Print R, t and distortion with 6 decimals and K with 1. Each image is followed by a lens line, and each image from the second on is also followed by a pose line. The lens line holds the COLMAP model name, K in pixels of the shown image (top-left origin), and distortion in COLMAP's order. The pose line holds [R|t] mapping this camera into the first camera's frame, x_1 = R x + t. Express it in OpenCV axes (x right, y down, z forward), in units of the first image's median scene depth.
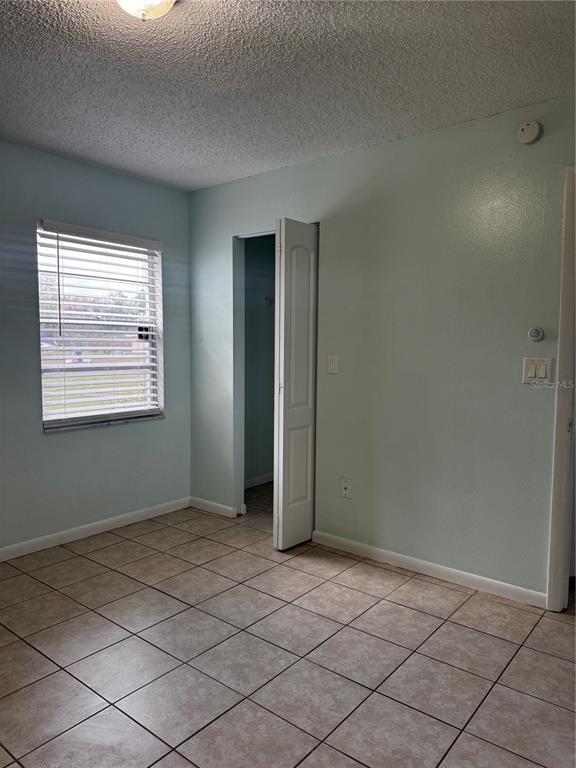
lens RADIAL K [[566.8, 0, 288.0], [0, 566.8, 384.0], [0, 0, 1]] dist [0.000886, -0.000651]
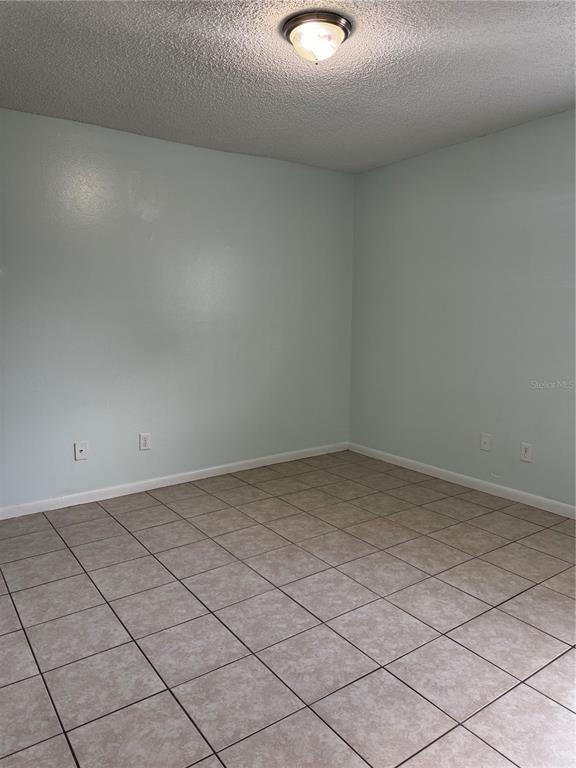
lens RADIAL K [[531.8, 0, 288.0], [0, 531.8, 384.0], [0, 0, 1]] dist [0.000967, -0.000641]
pose [[-0.282843, 0.123945, -0.951124, 0.845992], [-0.066561, 0.986689, 0.148373, -0.075816], [0.956854, 0.105275, -0.270829, 1.082968]]
